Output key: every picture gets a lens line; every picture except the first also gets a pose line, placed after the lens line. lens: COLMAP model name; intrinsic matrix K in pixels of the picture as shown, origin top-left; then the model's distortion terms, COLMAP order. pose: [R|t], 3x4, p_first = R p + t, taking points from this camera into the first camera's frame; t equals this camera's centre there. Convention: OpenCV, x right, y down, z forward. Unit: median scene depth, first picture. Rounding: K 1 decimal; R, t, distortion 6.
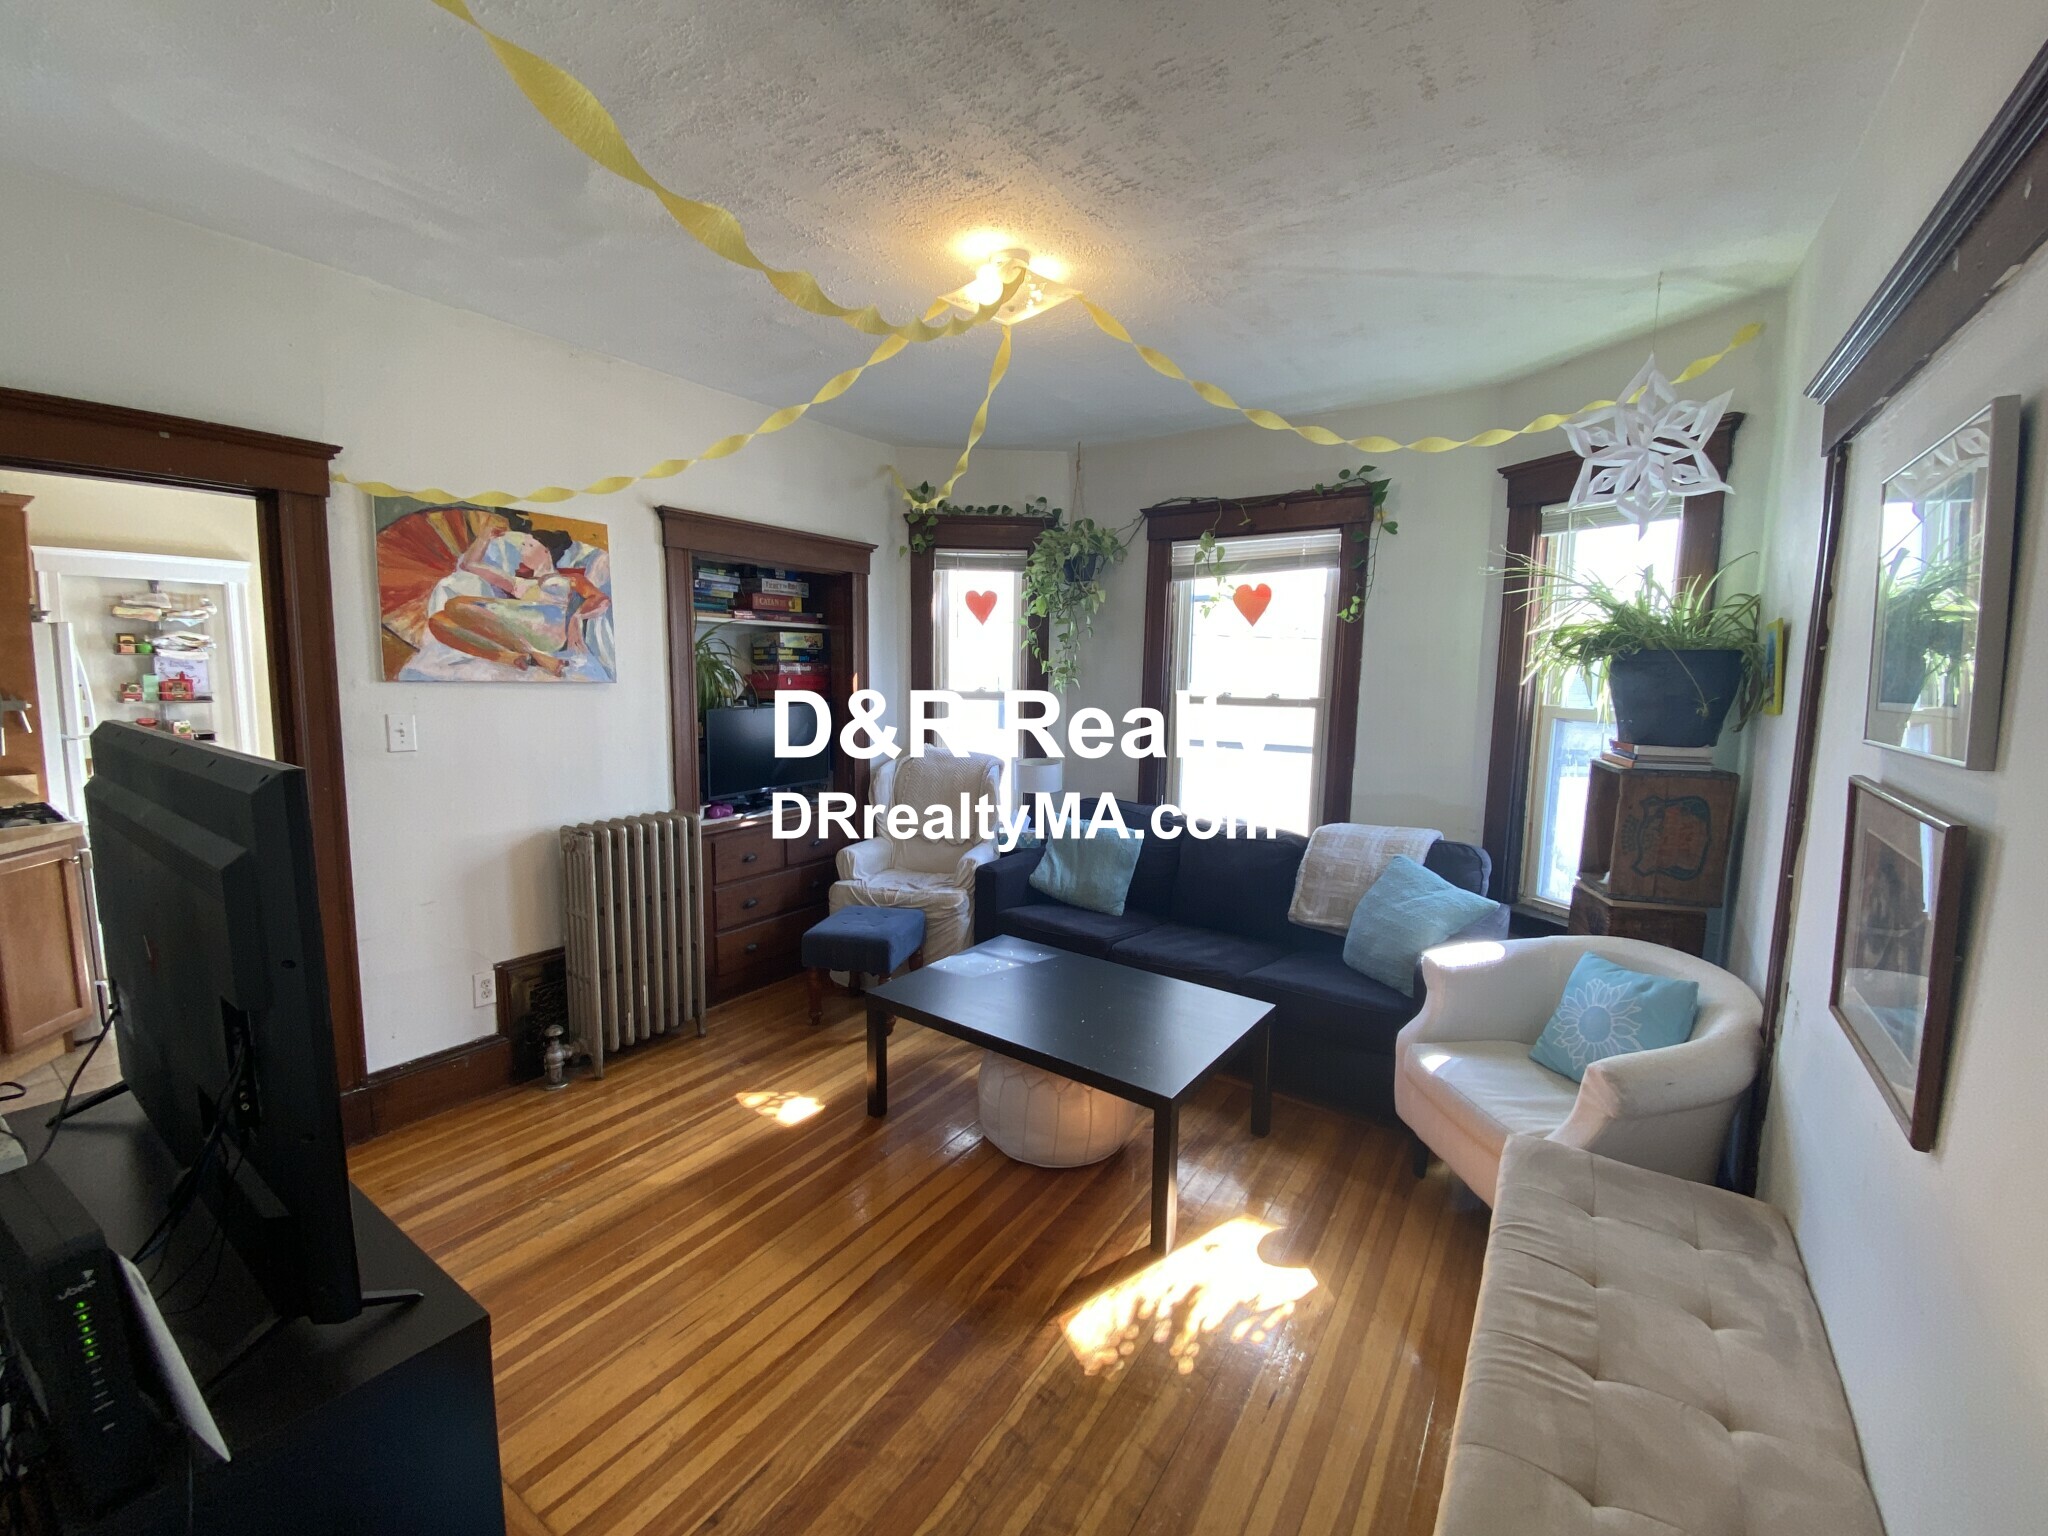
lens RADIAL K [[817.0, 0, 1024.0], [0, 817.0, 768.0], [0, 0, 1]] dist [-0.001035, -0.011920]
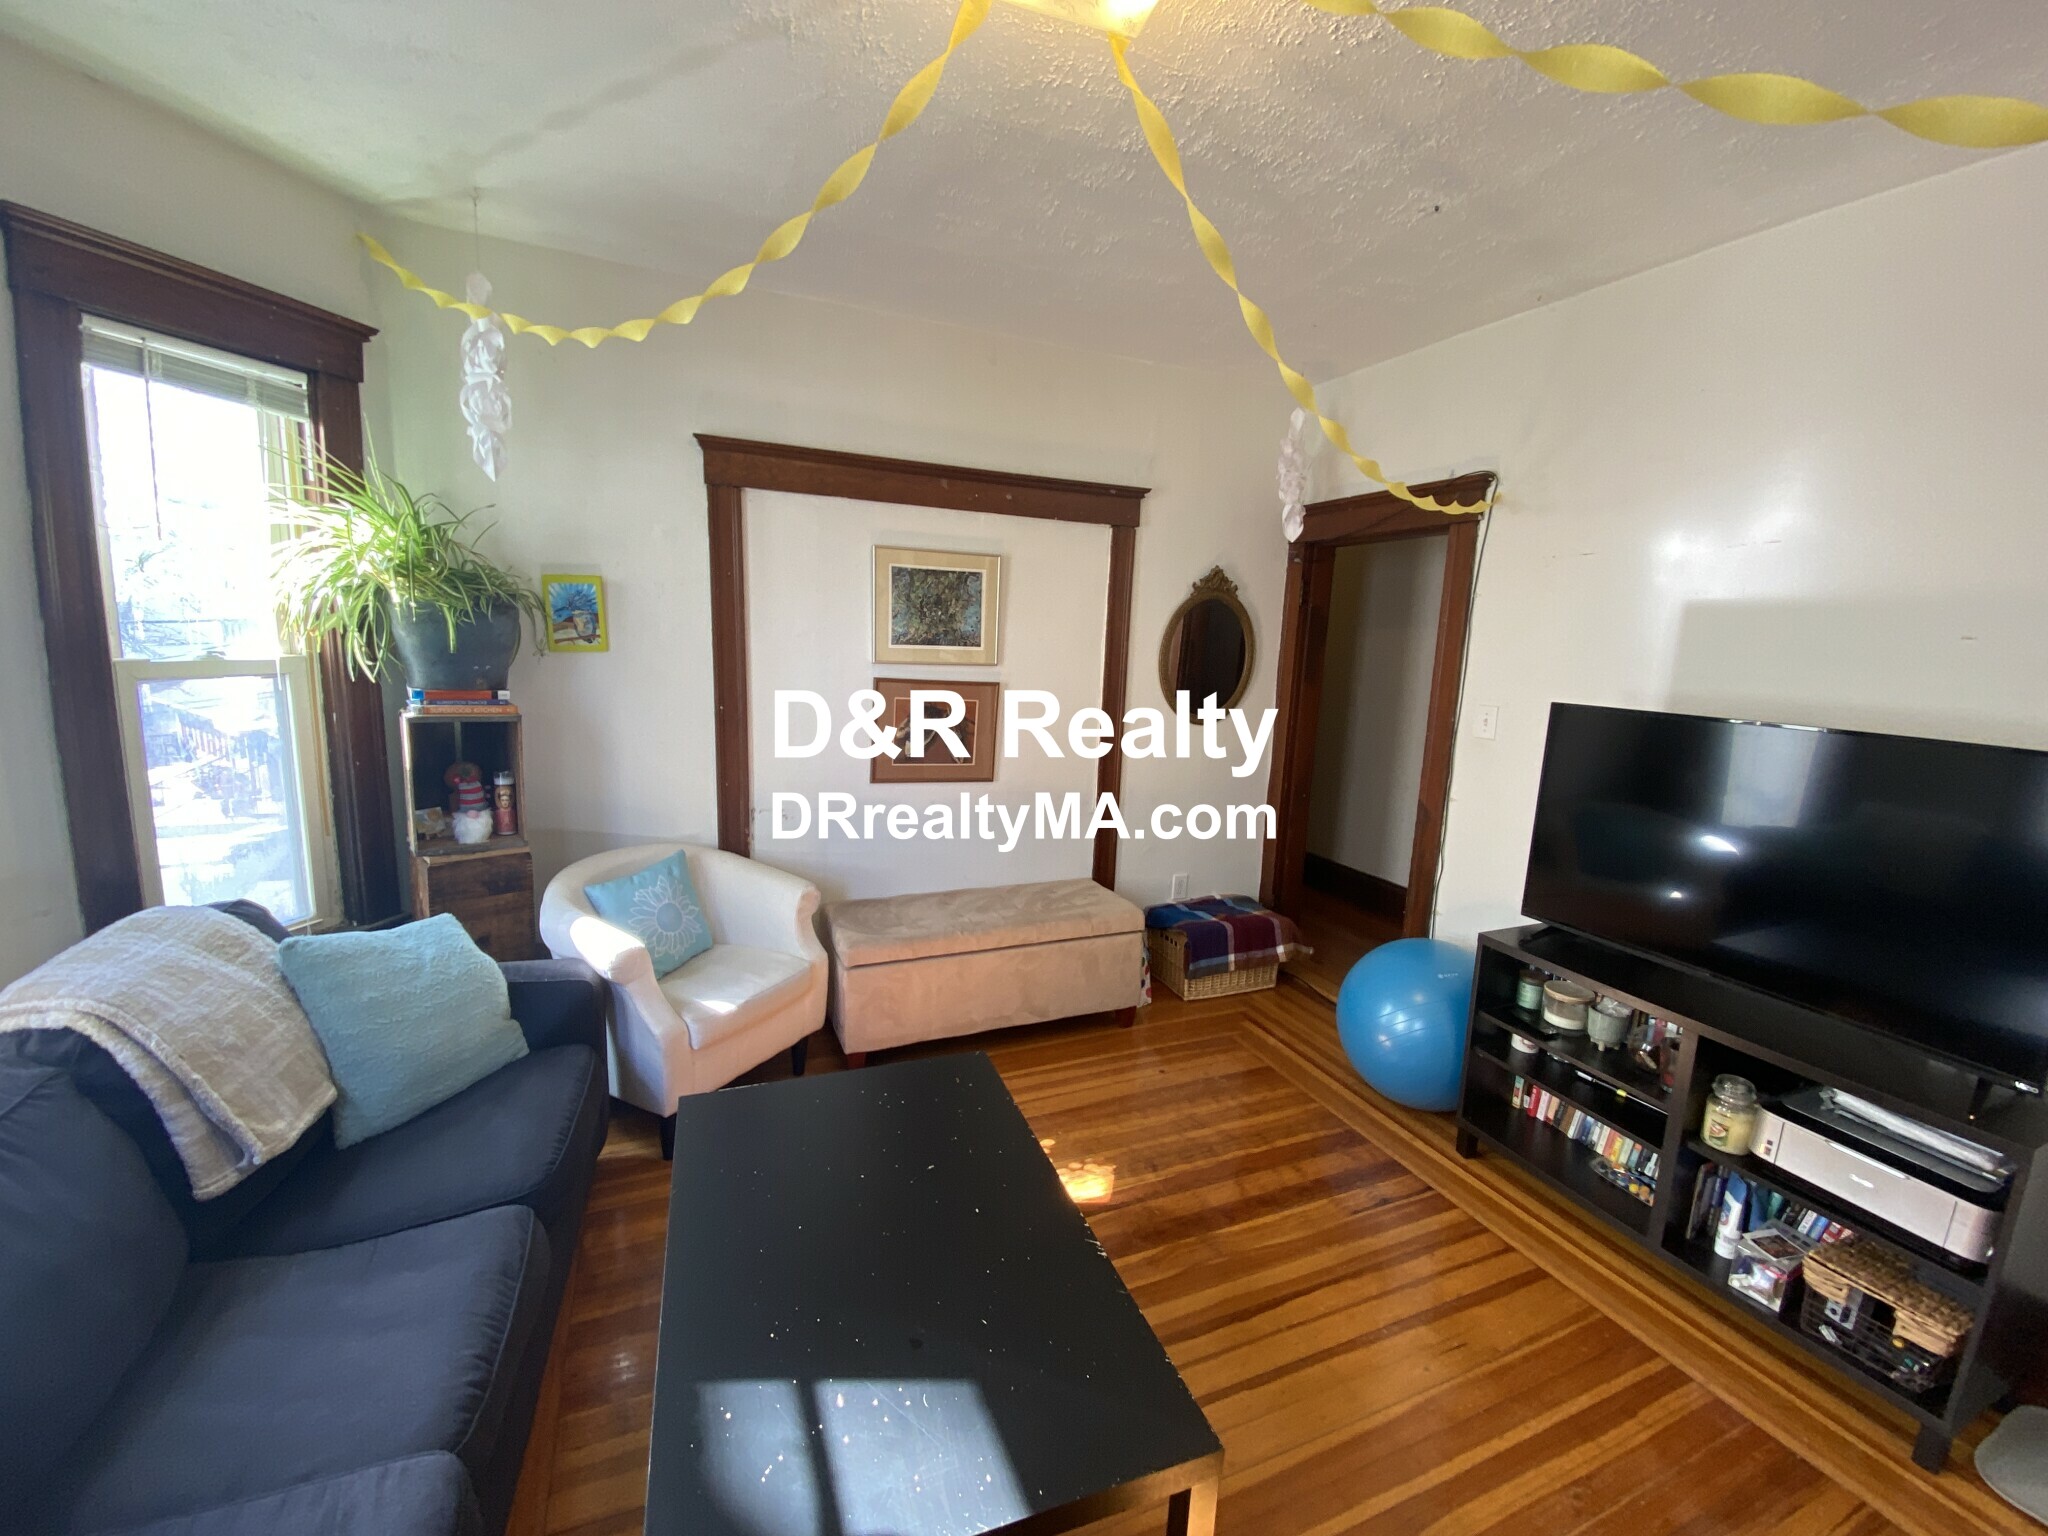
lens RADIAL K [[829.9, 0, 1024.0], [0, 829.9, 768.0], [0, 0, 1]] dist [0.062877, -0.039722]
pose [[-0.835378, -0.136980, 0.532334, -0.256066], [0.011930, 0.963706, 0.266701, -0.159851], [-0.549546, 0.229147, -0.803425, 1.155802]]
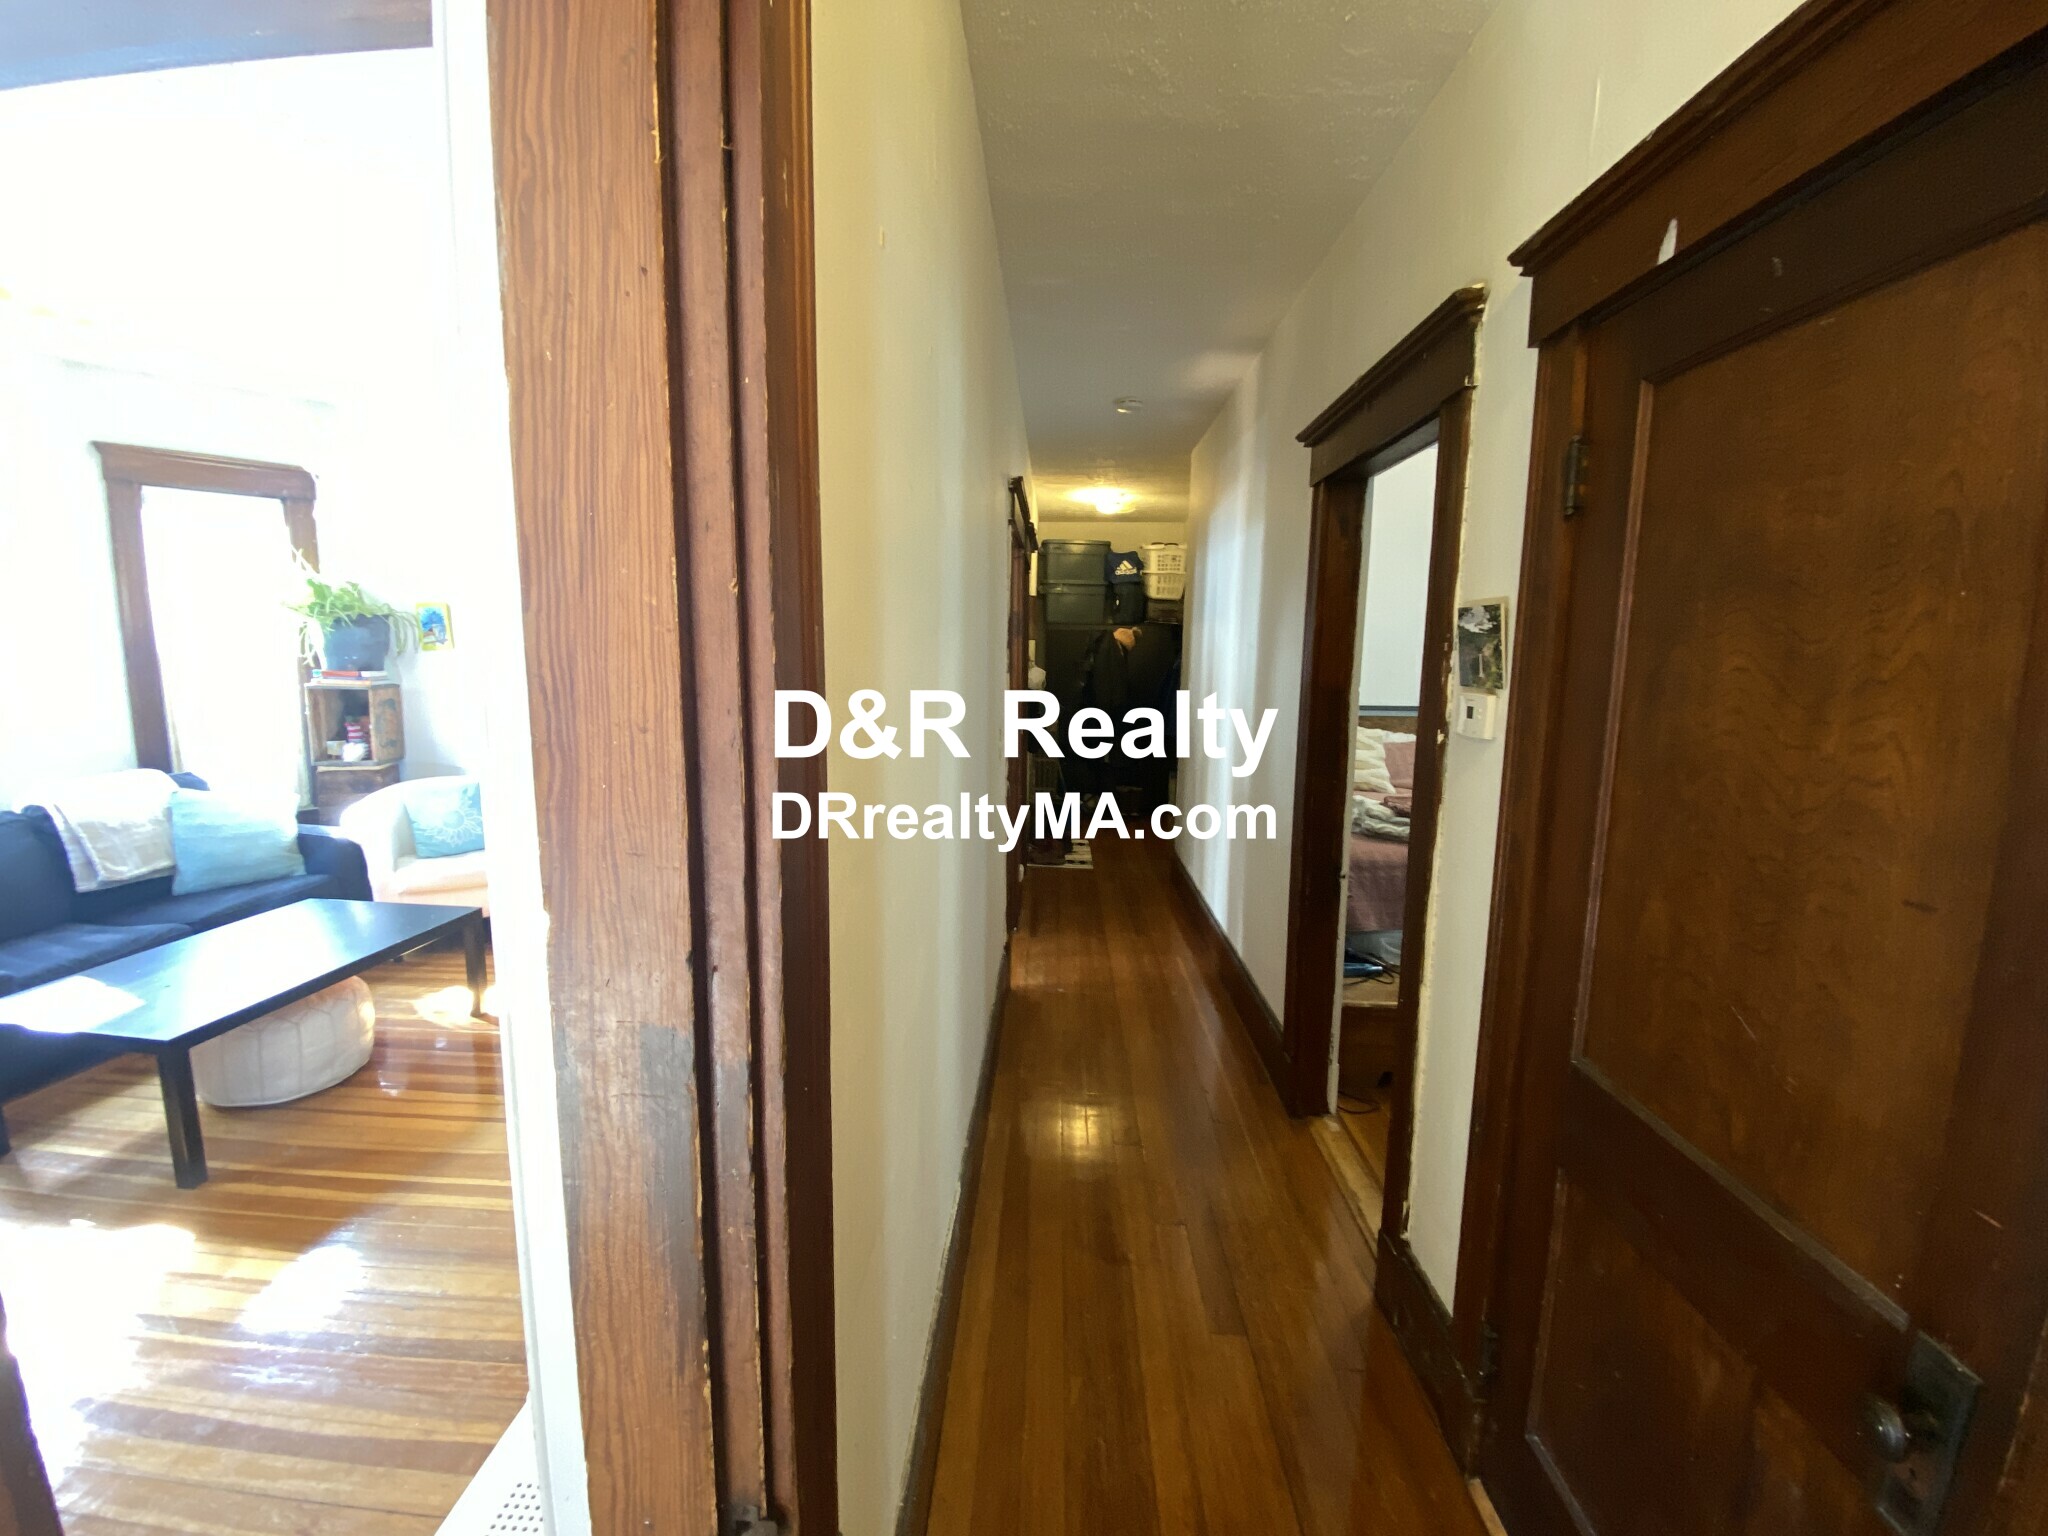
lens RADIAL K [[817.0, 0, 1024.0], [0, 817.0, 768.0], [0, 0, 1]] dist [-0.001035, -0.011920]
pose [[-0.532637, -0.138568, 0.834923, -1.064257], [0.077154, 0.974448, 0.210944, -0.064984], [-0.842820, 0.176775, -0.508336, 0.568321]]
